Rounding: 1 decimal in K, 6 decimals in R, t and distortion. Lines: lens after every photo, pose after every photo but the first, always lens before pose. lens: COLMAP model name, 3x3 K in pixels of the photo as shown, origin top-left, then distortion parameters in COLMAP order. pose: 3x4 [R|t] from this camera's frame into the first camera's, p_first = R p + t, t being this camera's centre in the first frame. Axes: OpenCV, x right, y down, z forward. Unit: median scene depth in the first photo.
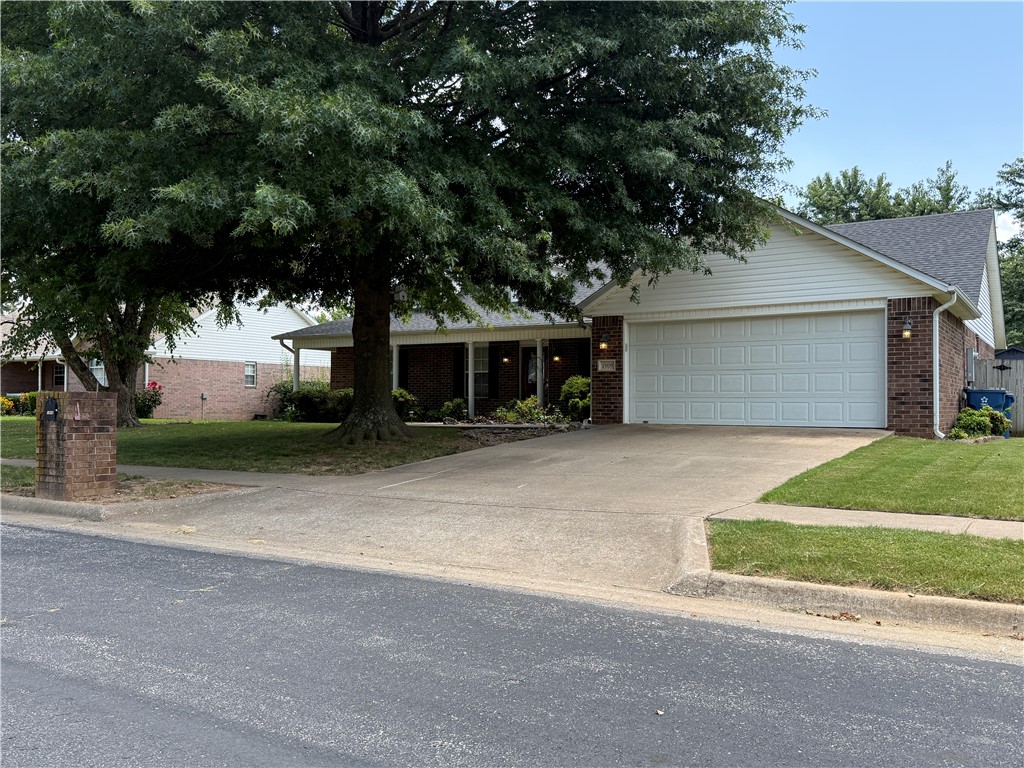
lens RADIAL K [[893.8, 0, 512.2], [0, 893.8, 385.3], [0, 0, 1]] dist [0.002709, 0.000194]
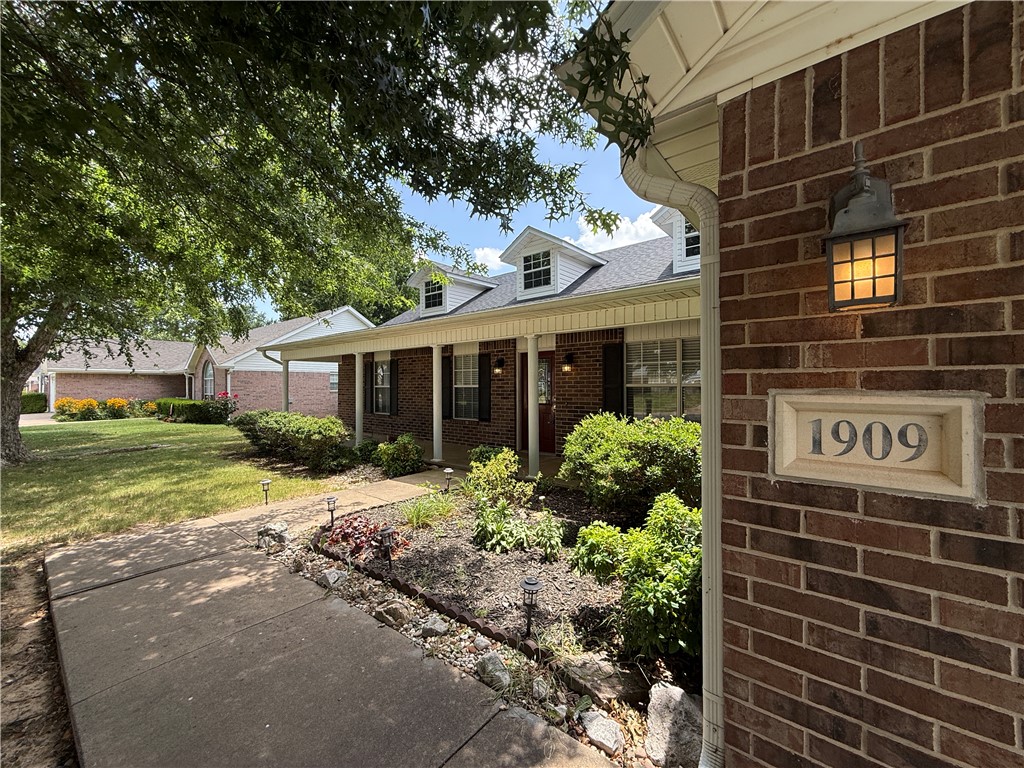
lens RADIAL K [[408.0, 0, 511.1], [0, 408.0, 383.4], [0, 0, 1]] dist [-0.004827, 0.000800]
pose [[0.991696, -0.009563, -0.128245, 0.048827], [0.011362, 0.999847, 0.013302, -0.024069], [0.128098, -0.014649, 0.991653, 0.713807]]
